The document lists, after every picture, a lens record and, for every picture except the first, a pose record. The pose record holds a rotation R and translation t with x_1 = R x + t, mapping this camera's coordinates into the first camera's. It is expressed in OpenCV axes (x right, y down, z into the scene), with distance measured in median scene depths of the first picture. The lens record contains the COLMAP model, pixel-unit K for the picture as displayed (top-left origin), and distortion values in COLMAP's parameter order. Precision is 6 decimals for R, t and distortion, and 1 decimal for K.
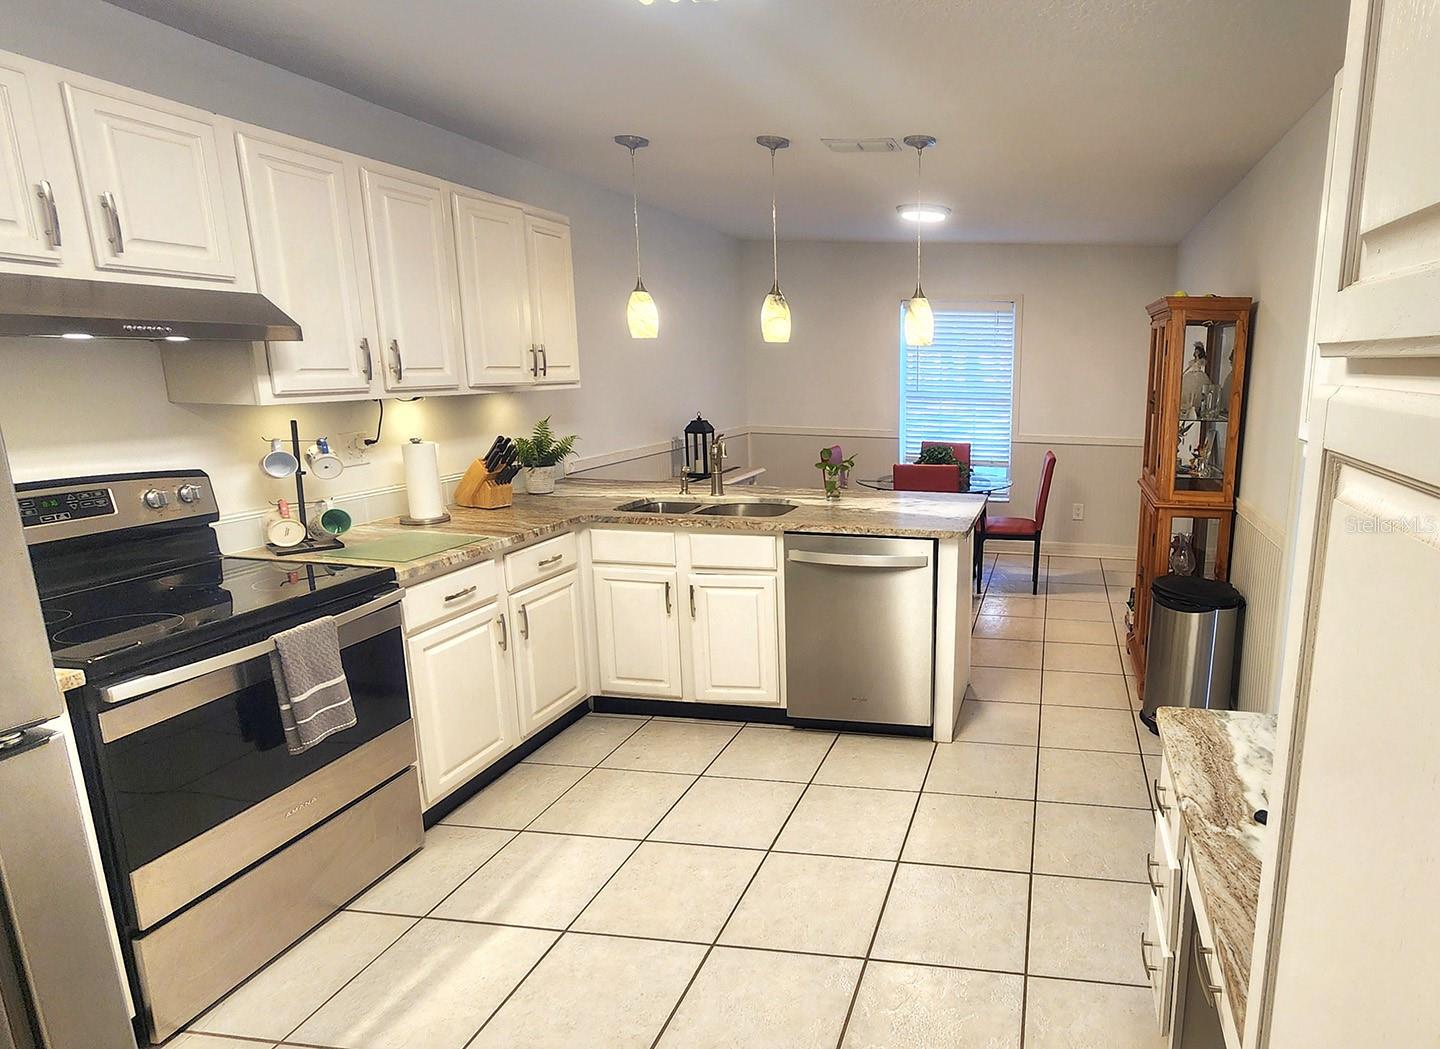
lens RADIAL K [[783.1, 0, 861.1], [0, 783.1, 525.2], [0, 0, 1]] dist [-0.000158, 0.000265]
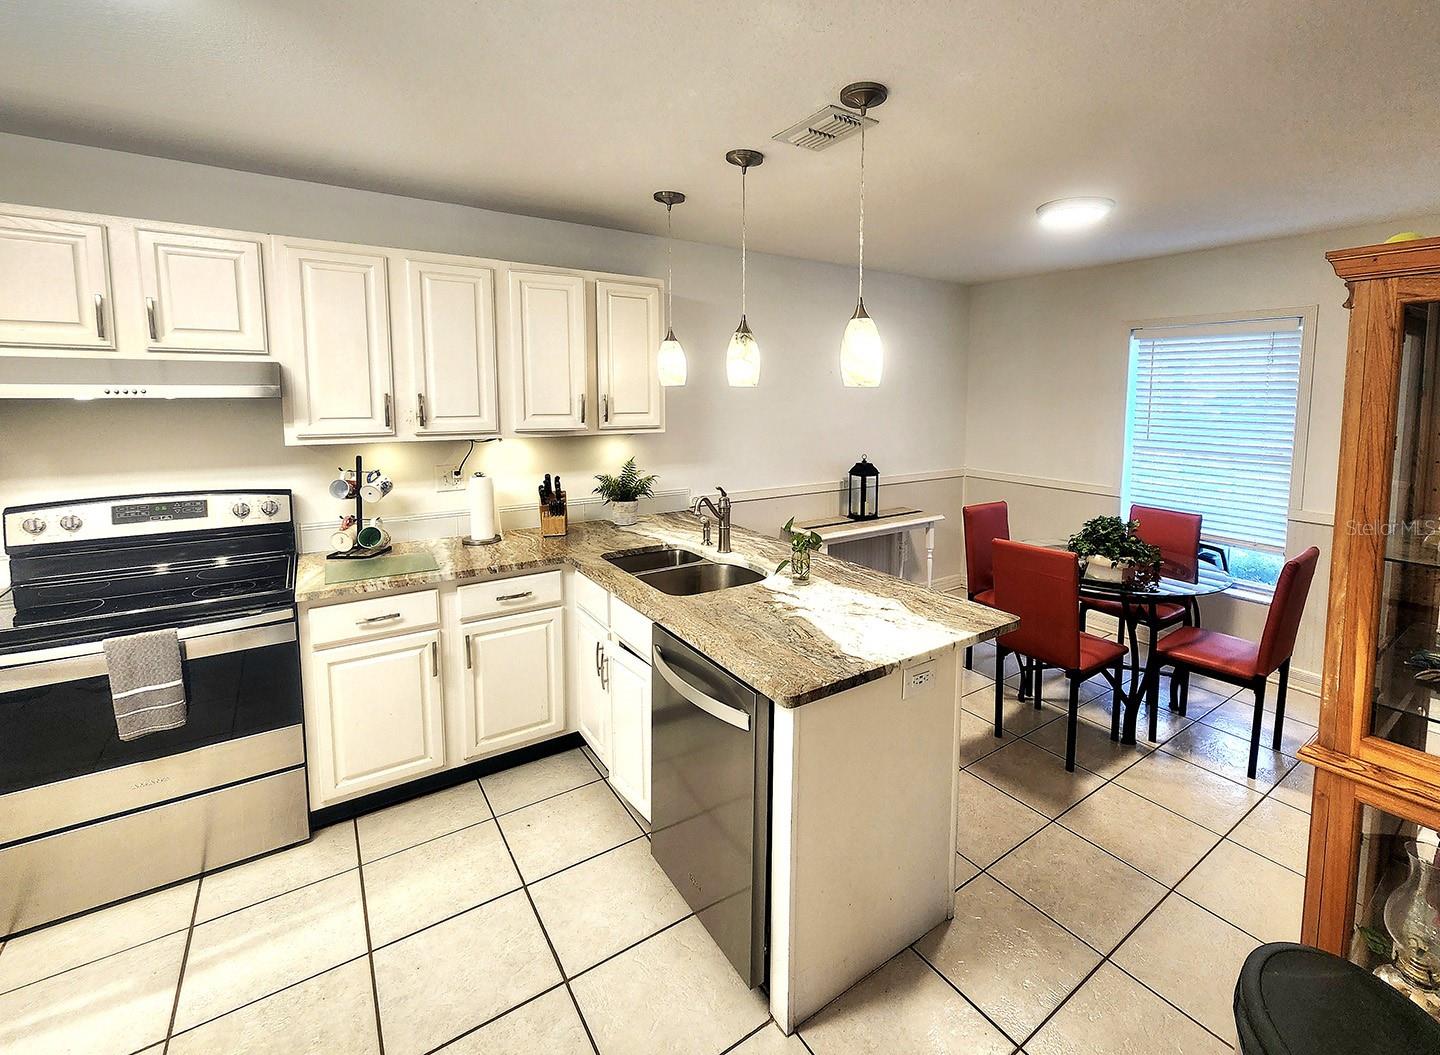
lens RADIAL K [[621.9, 0, 721.6], [0, 621.9, 466.8], [0, 0, 1]] dist [-0.000984, -0.000030]
pose [[0.745576, 0.059998, -0.663714, 0.372108], [-0.127438, 0.990396, -0.053627, -0.123777], [0.654122, 0.124565, 0.746061, 0.561570]]
